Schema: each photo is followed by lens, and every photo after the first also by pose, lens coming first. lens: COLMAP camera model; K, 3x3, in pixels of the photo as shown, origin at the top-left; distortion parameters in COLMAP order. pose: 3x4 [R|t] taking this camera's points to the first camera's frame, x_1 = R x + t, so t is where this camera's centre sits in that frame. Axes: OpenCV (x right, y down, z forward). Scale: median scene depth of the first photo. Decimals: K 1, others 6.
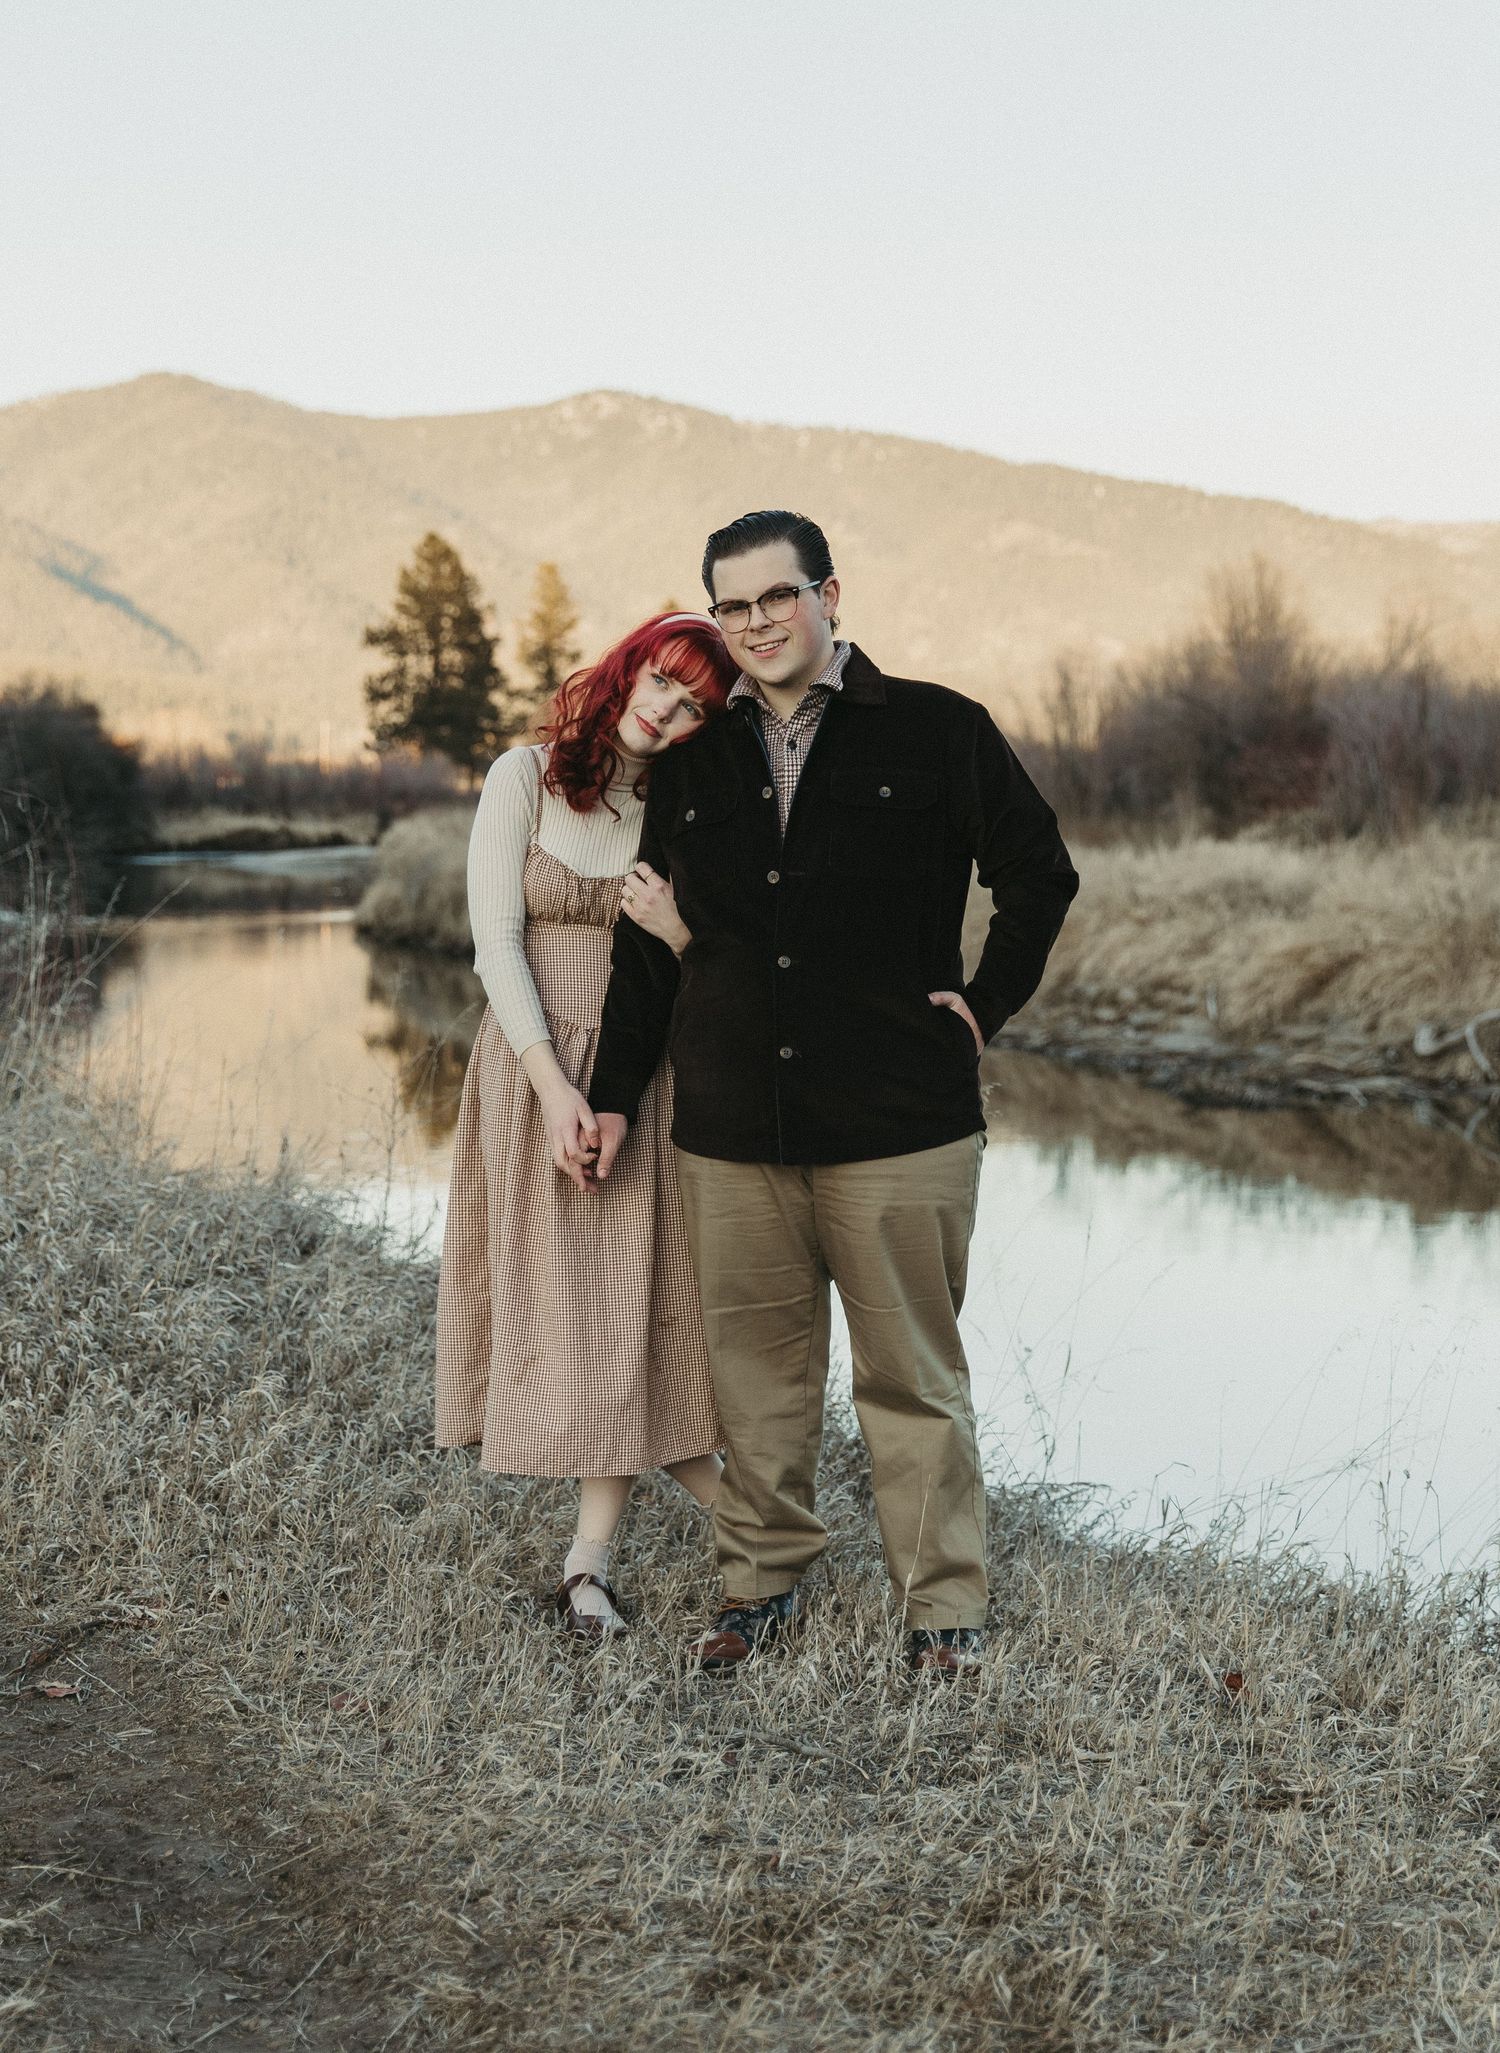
lens RADIAL K [[3747.0, 0, 765.9], [0, 3747.0, 1035.8], [0, 0, 1]] dist [0.177094, 0.000000]
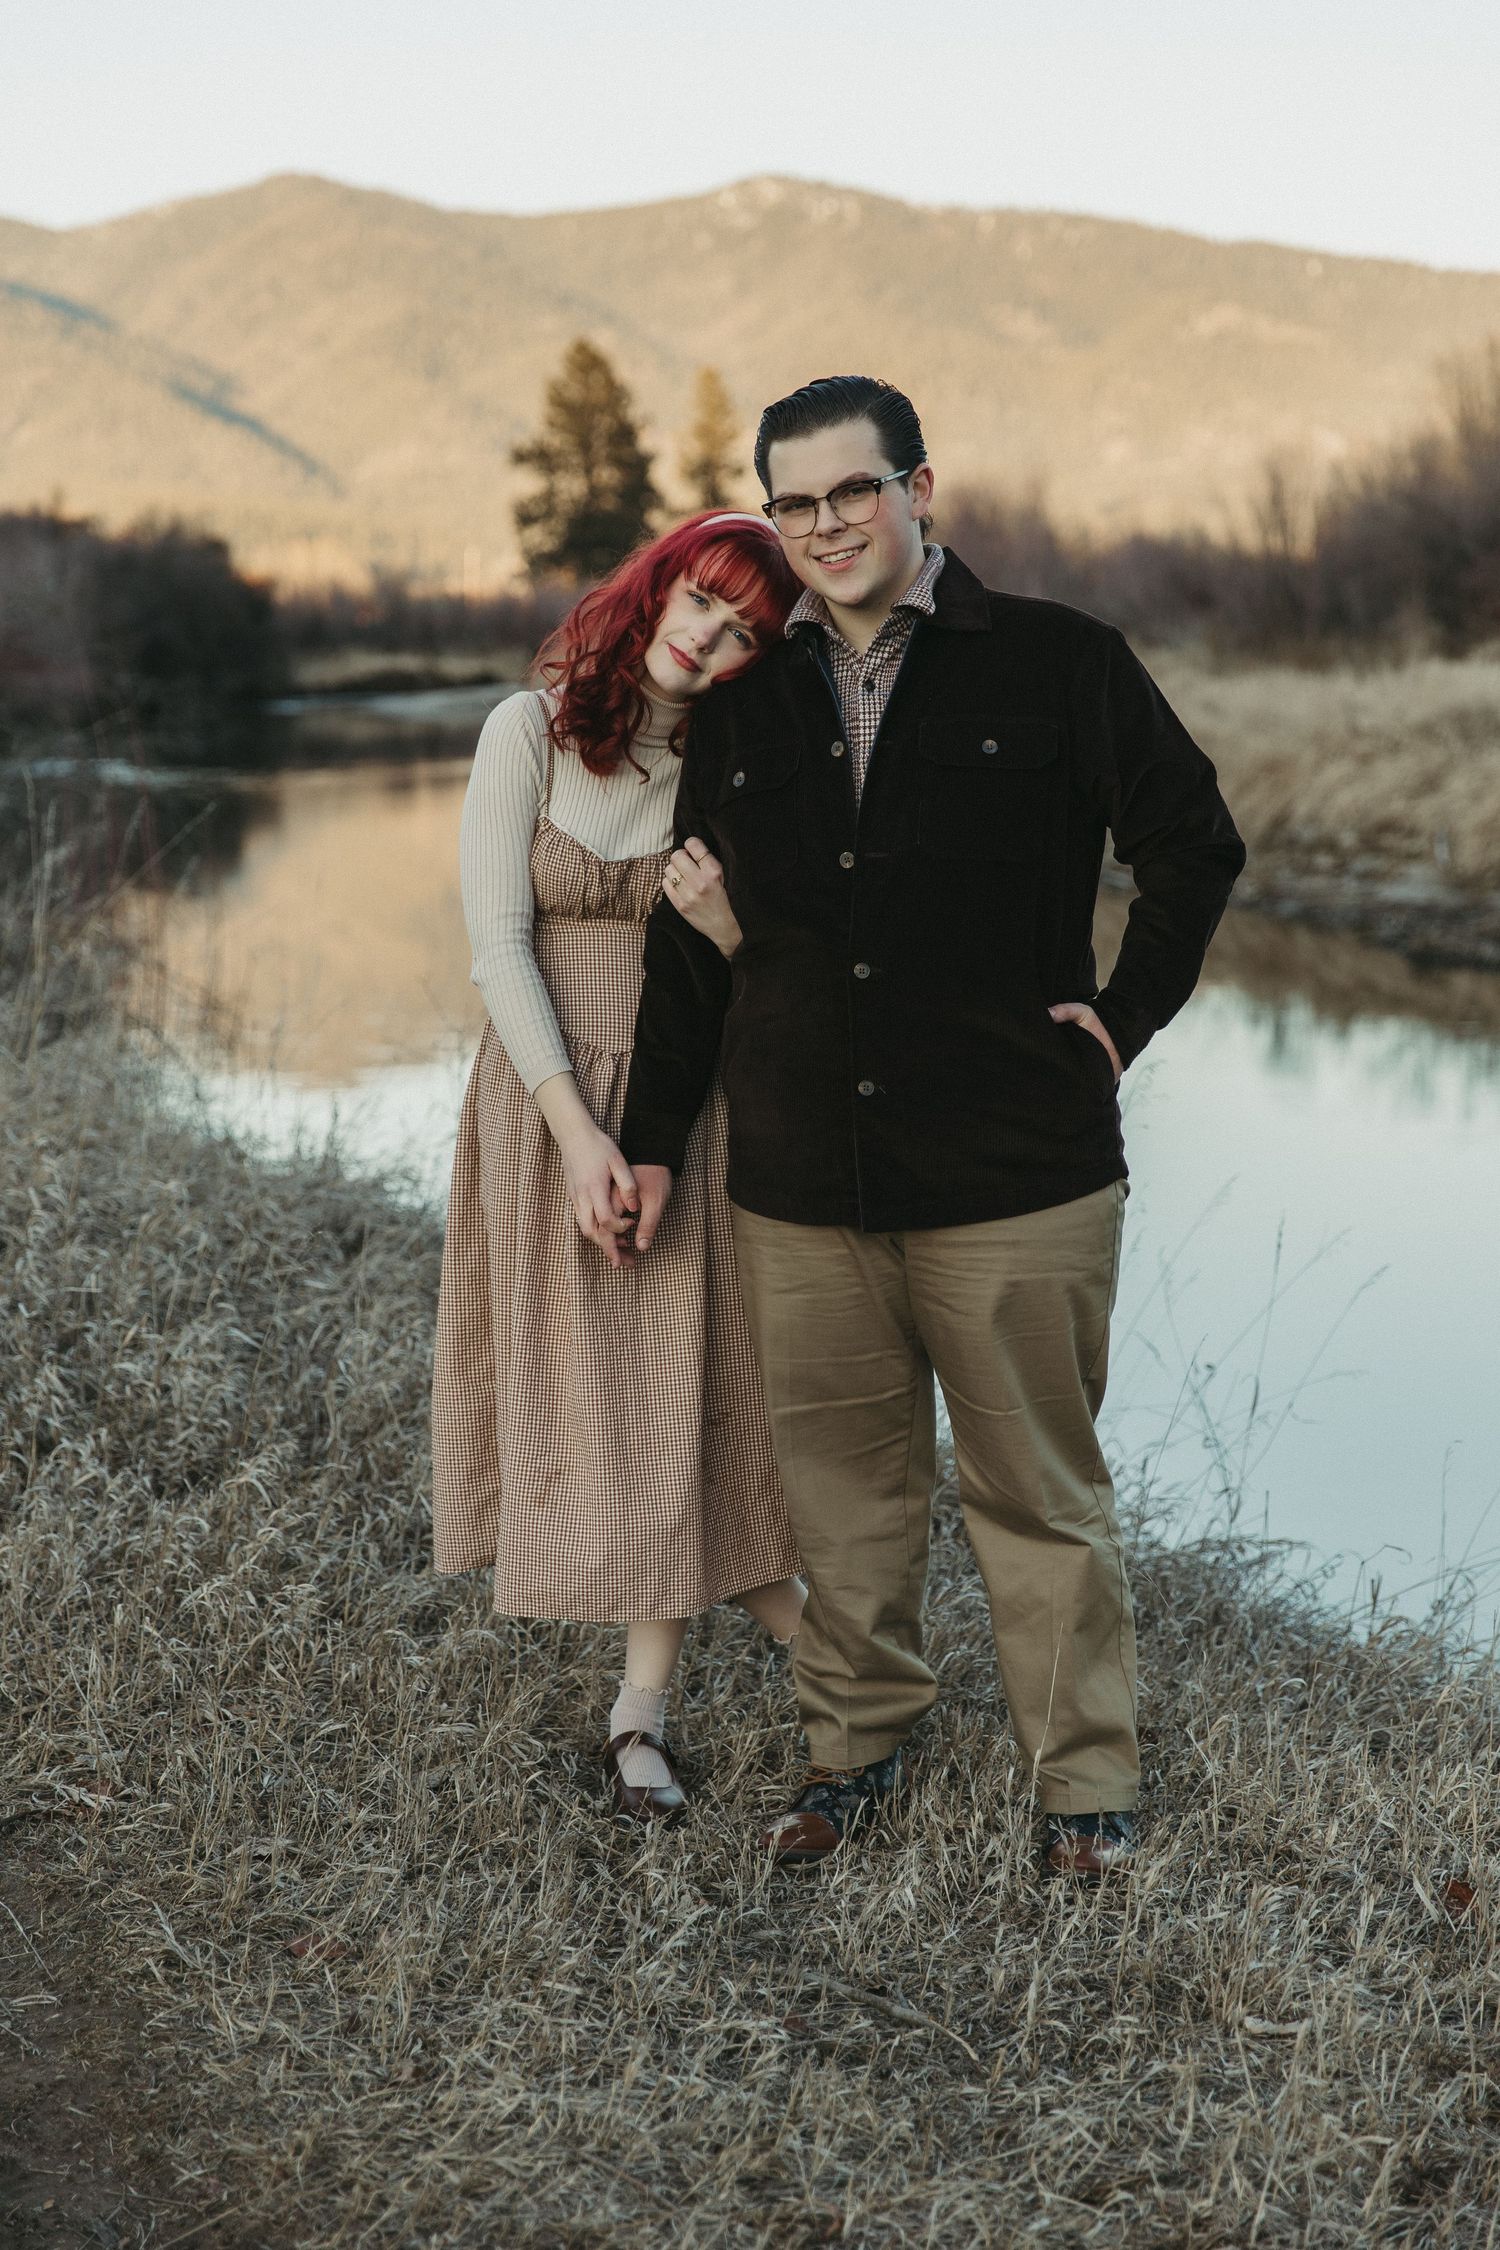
lens RADIAL K [[4001.9, 0, 738.6], [0, 4001.9, 1116.1], [0, 0, 1]] dist [0.120152, 0.000000]
pose [[0.998195, -0.018809, -0.057034, 0.024792], [0.022262, 0.997919, 0.060523, -0.038334], [0.055777, -0.061683, 0.996536, 0.163618]]
